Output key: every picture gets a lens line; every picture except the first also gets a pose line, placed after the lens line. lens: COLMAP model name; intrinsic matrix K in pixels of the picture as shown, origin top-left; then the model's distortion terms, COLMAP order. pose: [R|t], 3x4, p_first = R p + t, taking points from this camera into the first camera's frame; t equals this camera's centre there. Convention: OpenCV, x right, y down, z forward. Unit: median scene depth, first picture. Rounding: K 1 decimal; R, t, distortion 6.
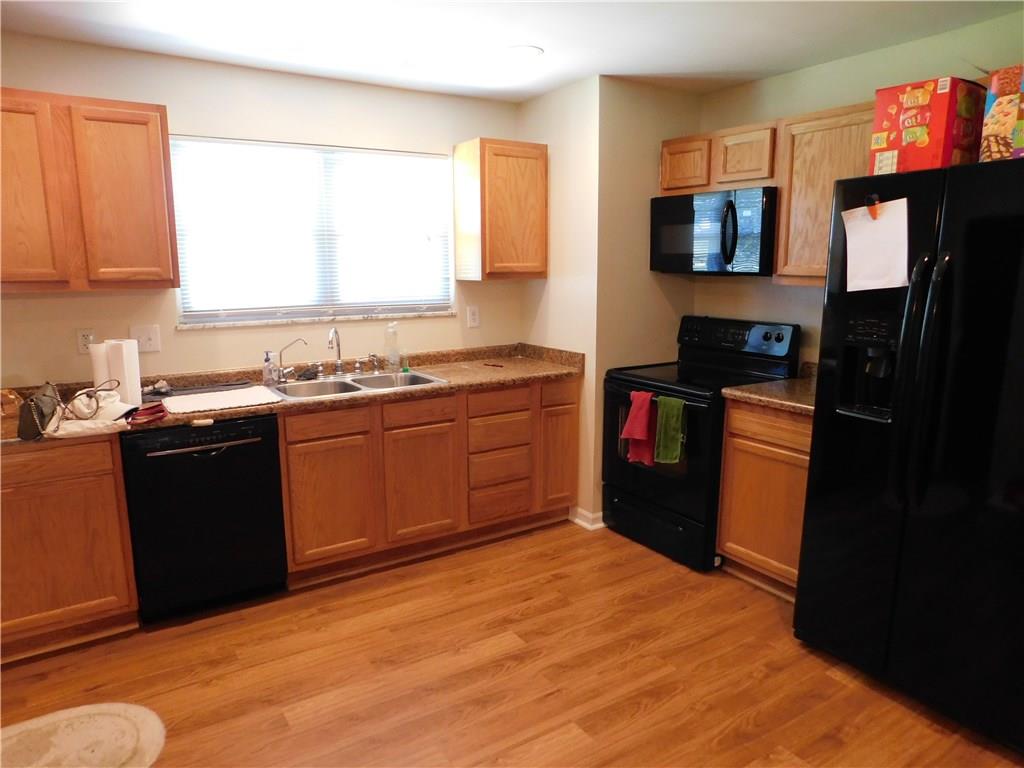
lens RADIAL K [[690.9, 0, 512.9], [0, 690.9, 389.5], [0, 0, 1]] dist [-0.044728, 0.011514]
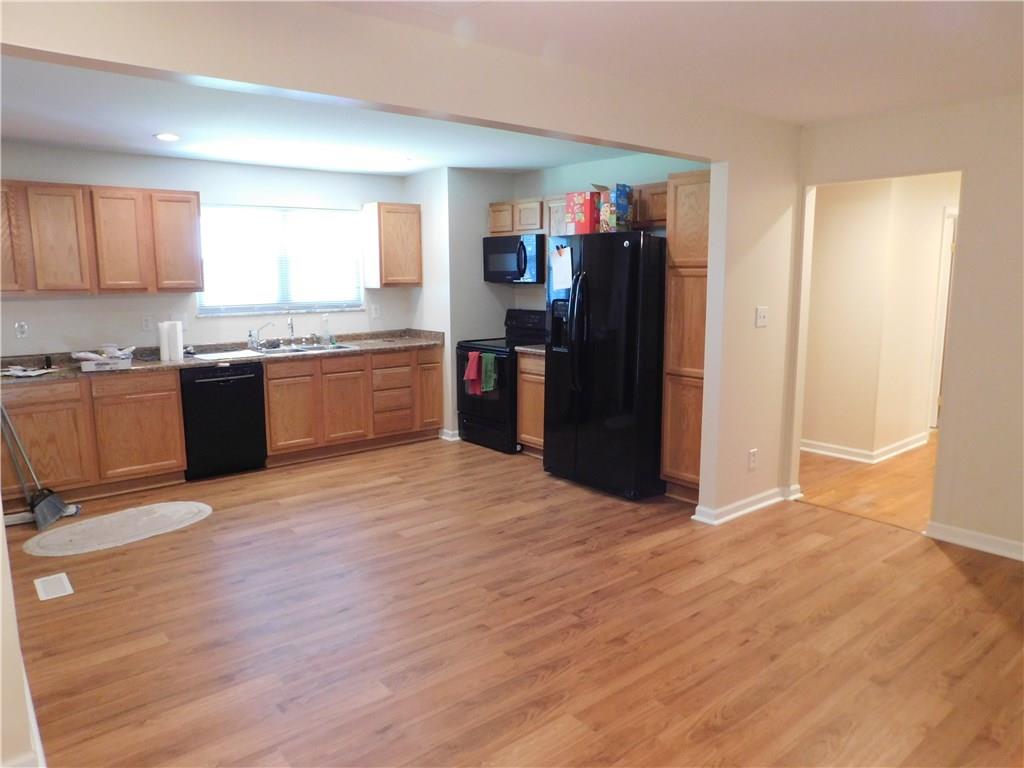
lens RADIAL K [[701.9, 0, 507.4], [0, 701.9, 378.0], [0, 0, 1]] dist [-0.047770, 0.003898]
pose [[0.994190, -0.018118, 0.106102, 0.086687], [0.021774, 0.999205, -0.033396, 0.135952], [-0.105413, 0.035512, 0.993794, -0.780303]]
